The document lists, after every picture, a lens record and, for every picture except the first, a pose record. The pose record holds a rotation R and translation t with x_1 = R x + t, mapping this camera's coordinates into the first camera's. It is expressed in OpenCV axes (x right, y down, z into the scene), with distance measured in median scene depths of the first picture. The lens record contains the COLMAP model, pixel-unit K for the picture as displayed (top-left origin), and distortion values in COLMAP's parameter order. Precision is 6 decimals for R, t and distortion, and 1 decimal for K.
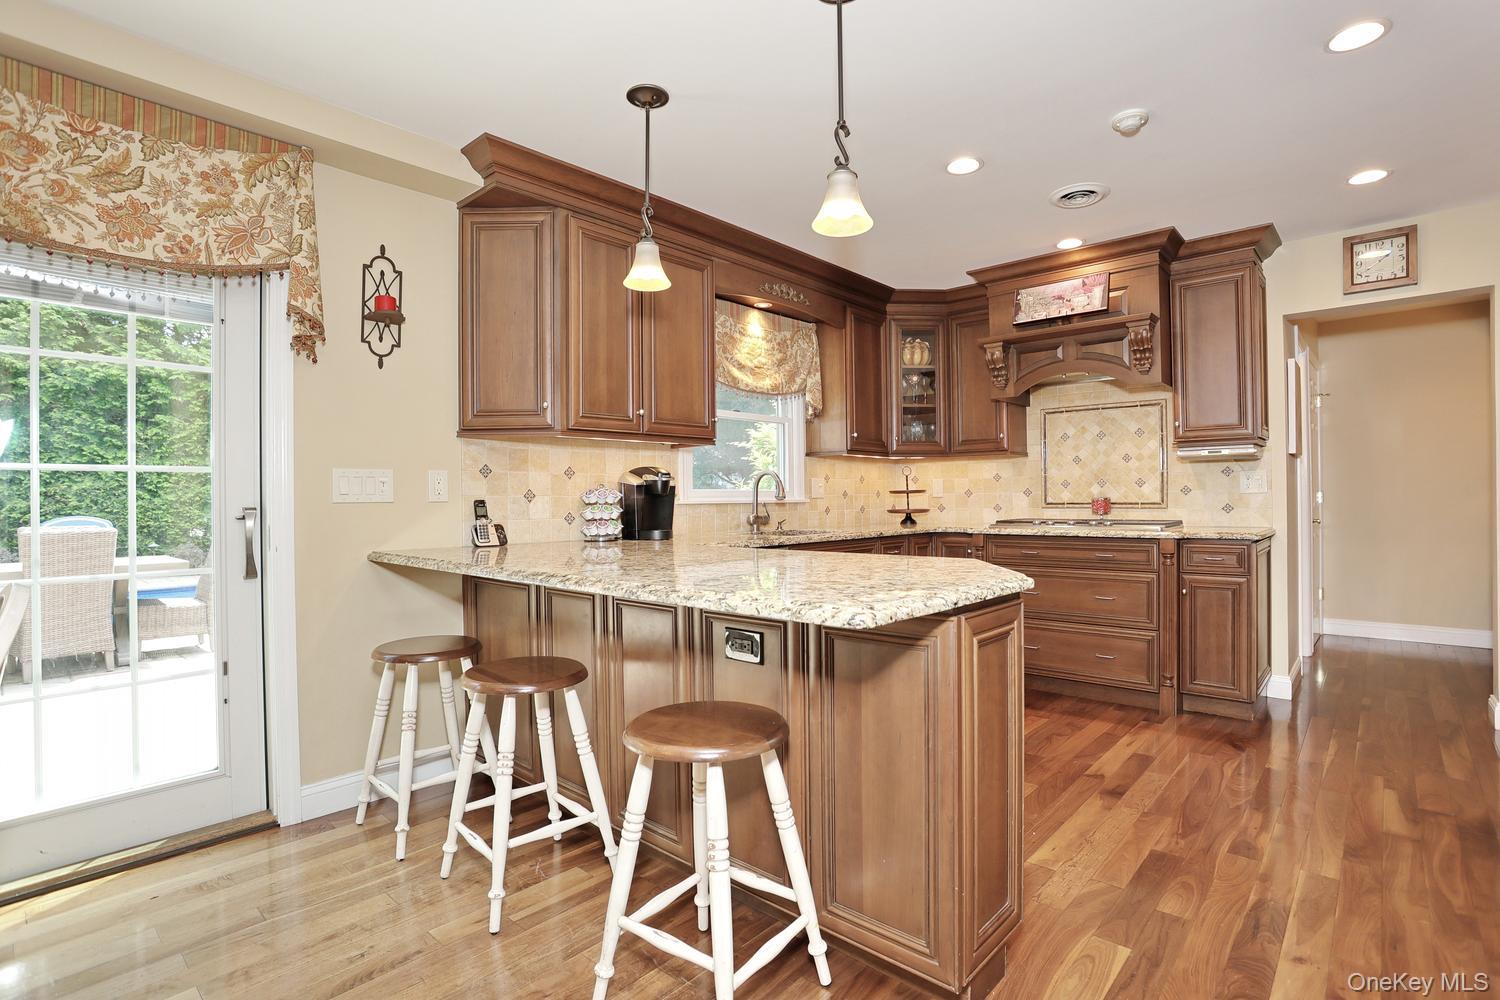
lens RADIAL K [[728.7, 0, 759.3], [0, 728.7, 498.1], [0, 0, 1]] dist [-0.068901, 0.026903]
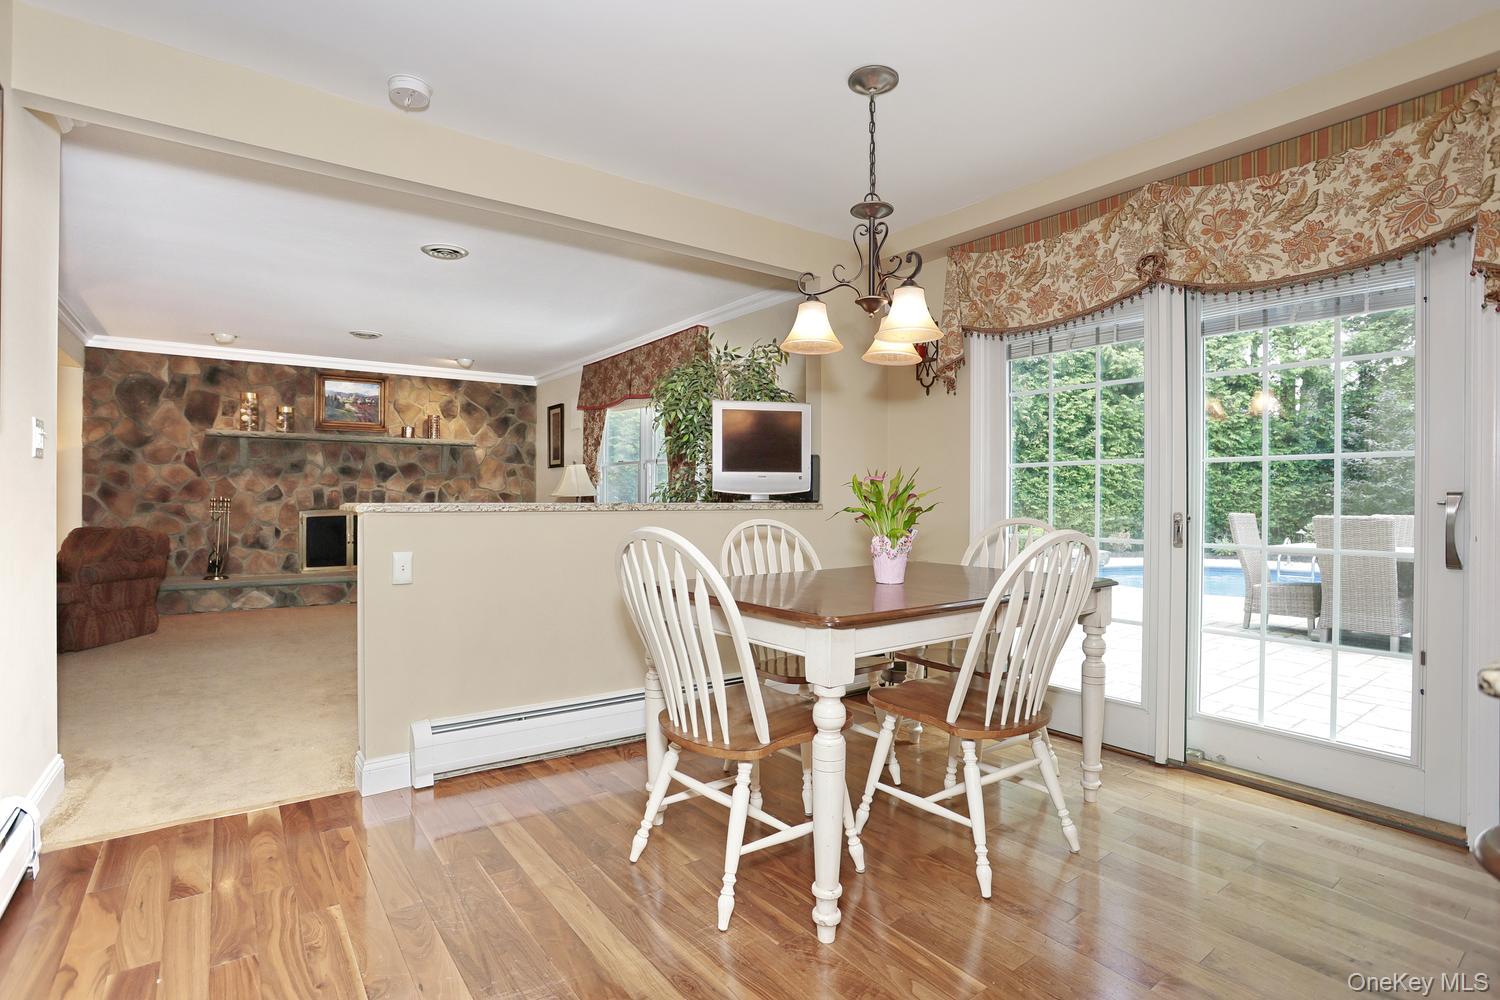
lens RADIAL K [[728.7, 0, 748.5], [0, 728.7, 499.7], [0, 0, 1]] dist [-0.068901, 0.026903]
pose [[-0.202764, 0.008773, -0.979188, 0.219246], [-0.008807, 0.999903, 0.010783, 0.013219], [0.979188, 0.010810, -0.202667, 0.169758]]
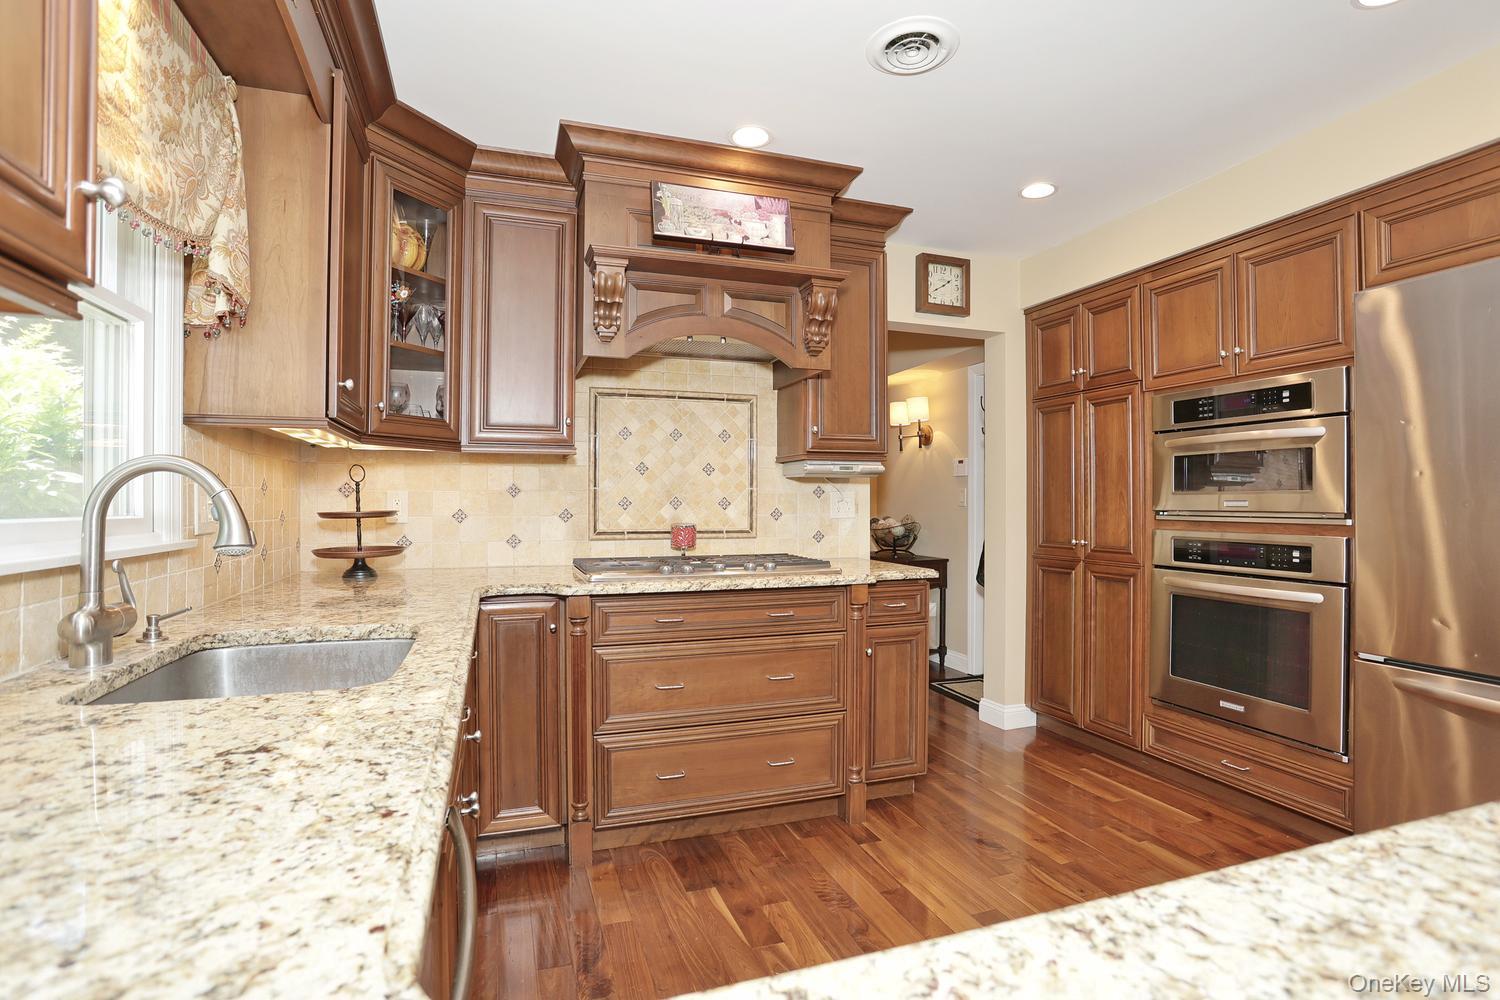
lens RADIAL K [[728.7, 0, 743.4], [0, 728.7, 498.6], [0, 0, 1]] dist [-0.068901, 0.026903]
pose [[0.483632, 0.011824, 0.875192, -0.134045], [-0.003435, 0.999927, -0.011611, -0.019897], [-0.875265, 0.002609, 0.483637, 0.689931]]
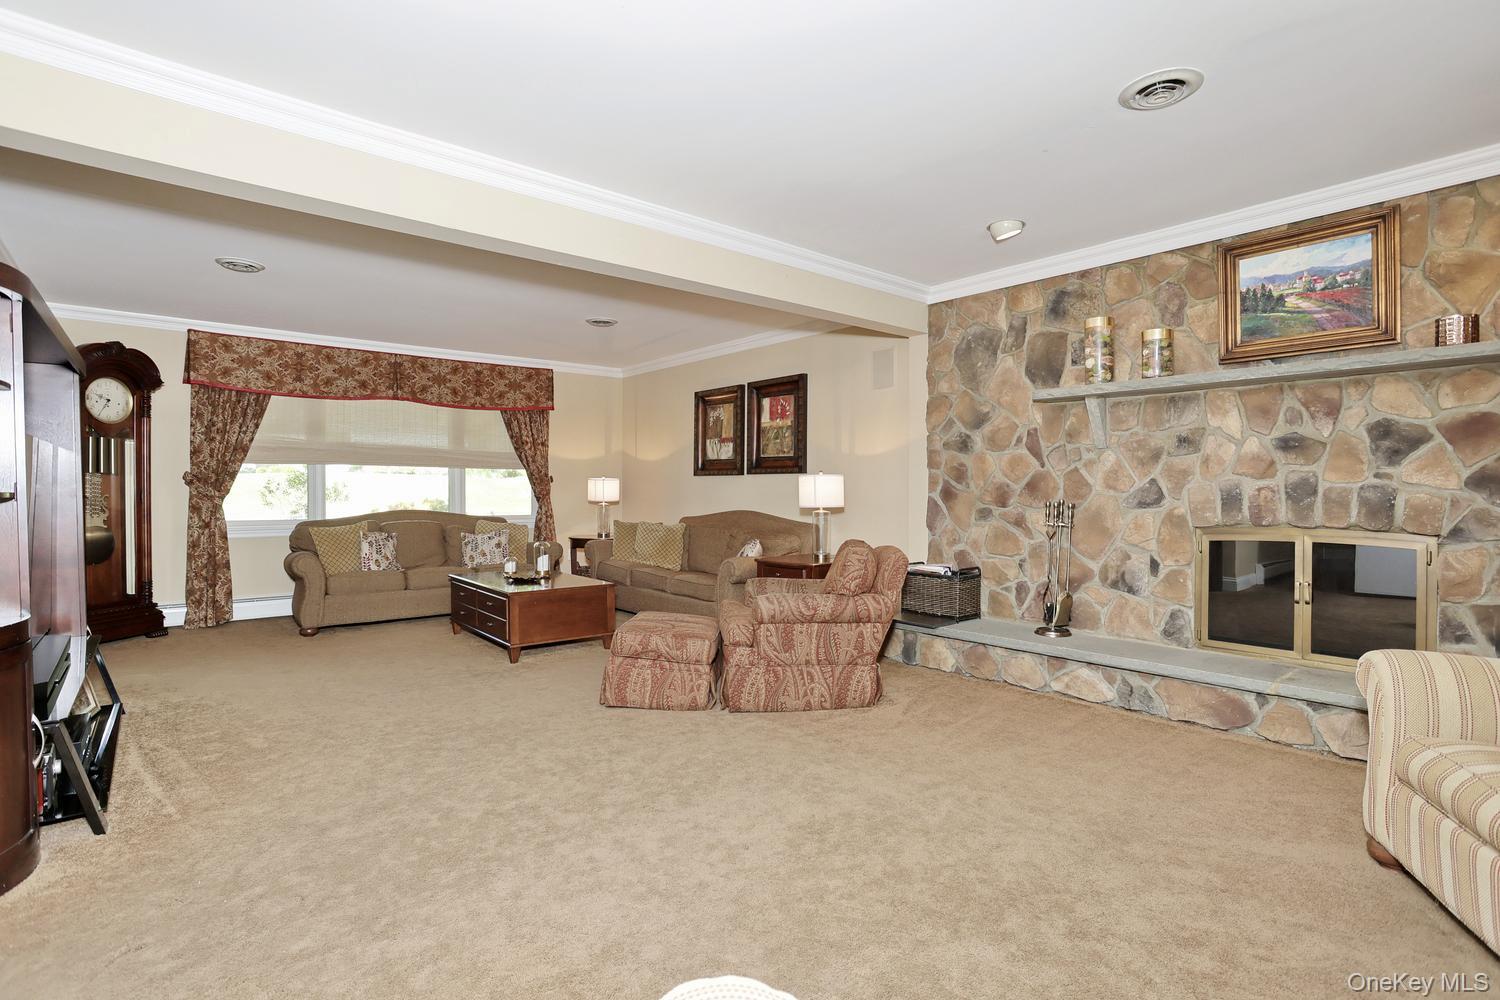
lens RADIAL K [[728.7, 0, 742.2], [0, 728.7, 497.3], [0, 0, 1]] dist [-0.068901, 0.026903]
pose [[-0.989959, 0.004258, 0.141287, -0.892878], [0.006237, 0.999889, 0.013562, 0.015517], [-0.141214, 0.014307, -0.989876, -0.323220]]
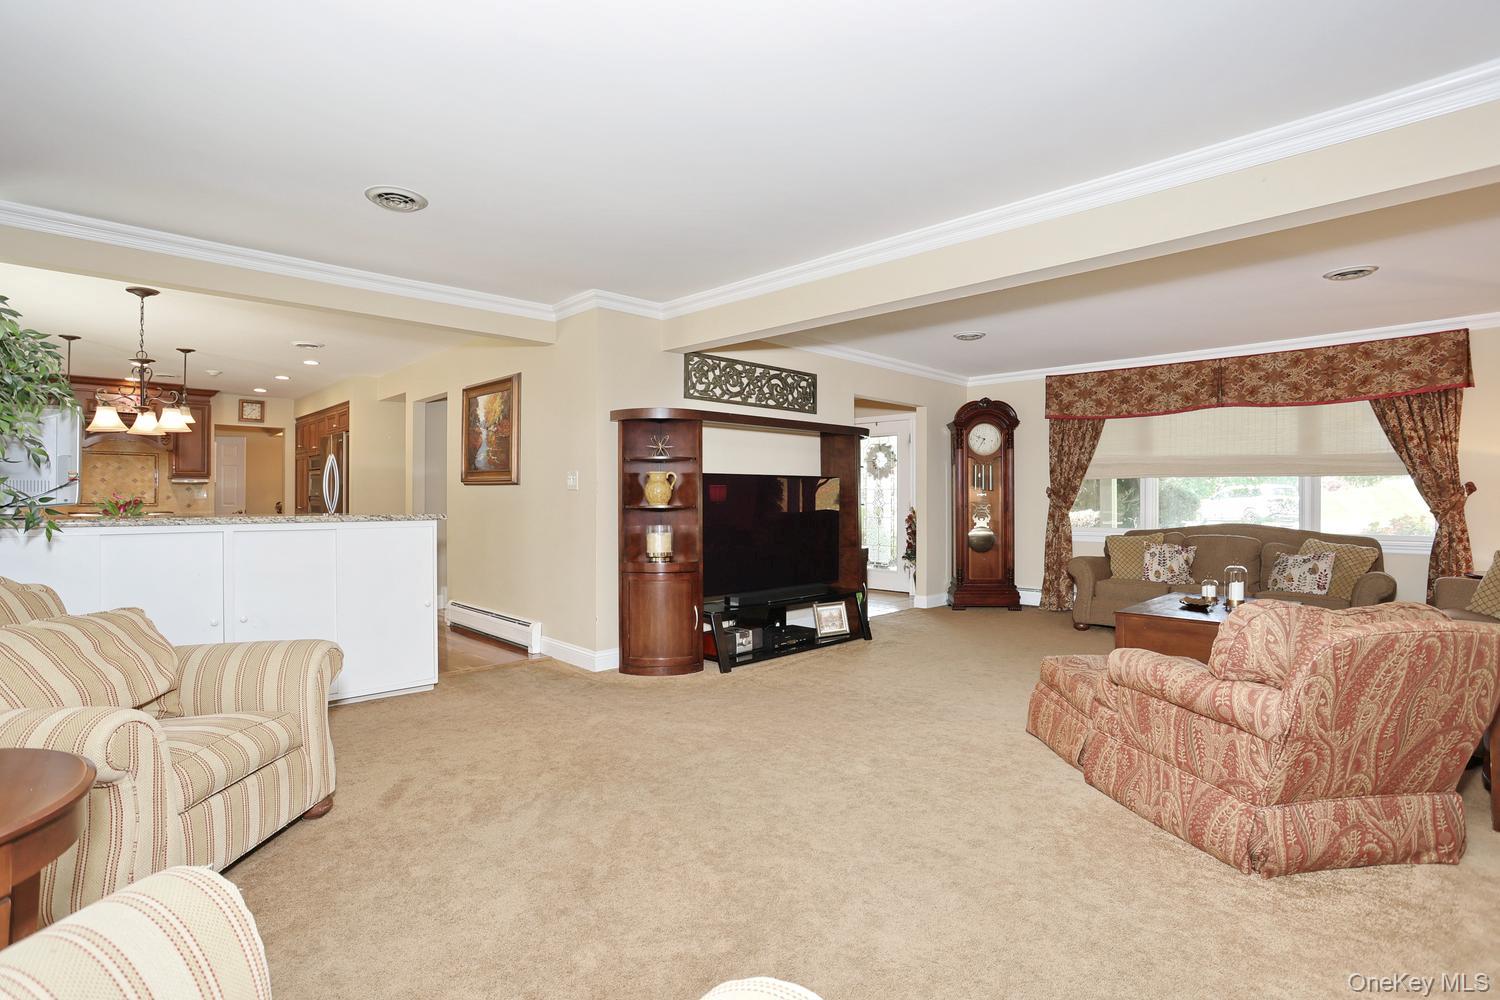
lens RADIAL K [[728.7, 0, 744.2], [0, 728.7, 489.8], [0, 0, 1]] dist [-0.068901, 0.026903]
pose [[0.064614, 0.016988, 0.997766, -1.506809], [0.004231, 0.999841, -0.017298, 0.011690], [-0.997901, 0.005339, 0.064531, -0.931775]]
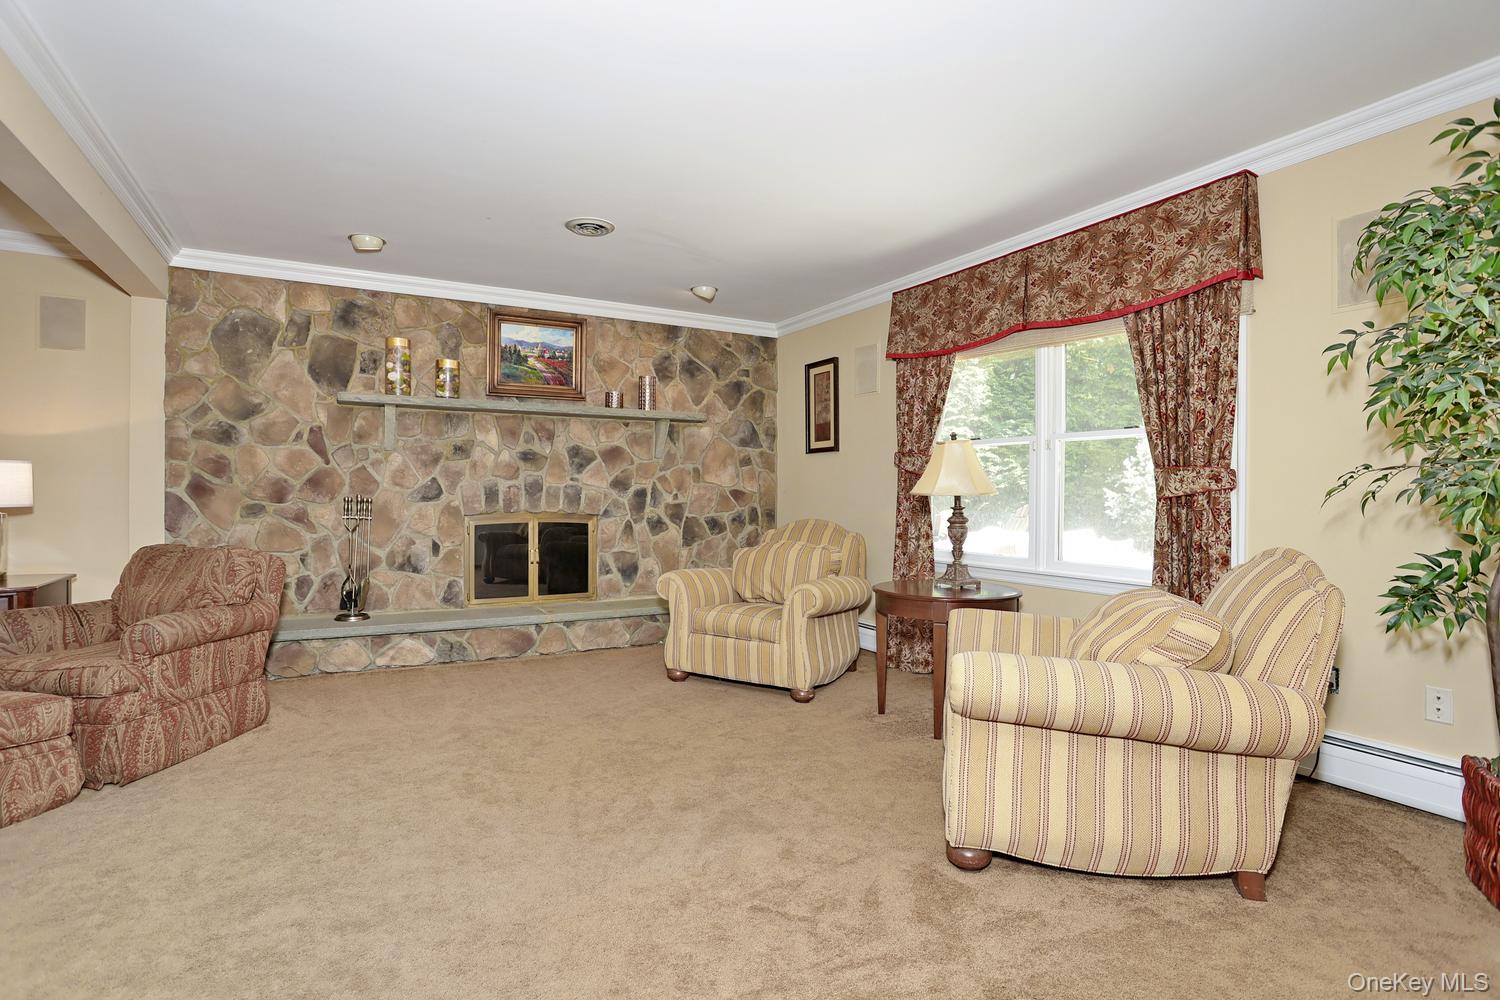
lens RADIAL K [[728.7, 0, 745.0], [0, 728.7, 498.7], [0, 0, 1]] dist [-0.068901, 0.026903]
pose [[-0.318229, 0.009990, -0.947961, -0.311948], [-0.009954, 0.999854, 0.013879, 0.020178], [0.947962, 0.013853, -0.318083, -0.481721]]
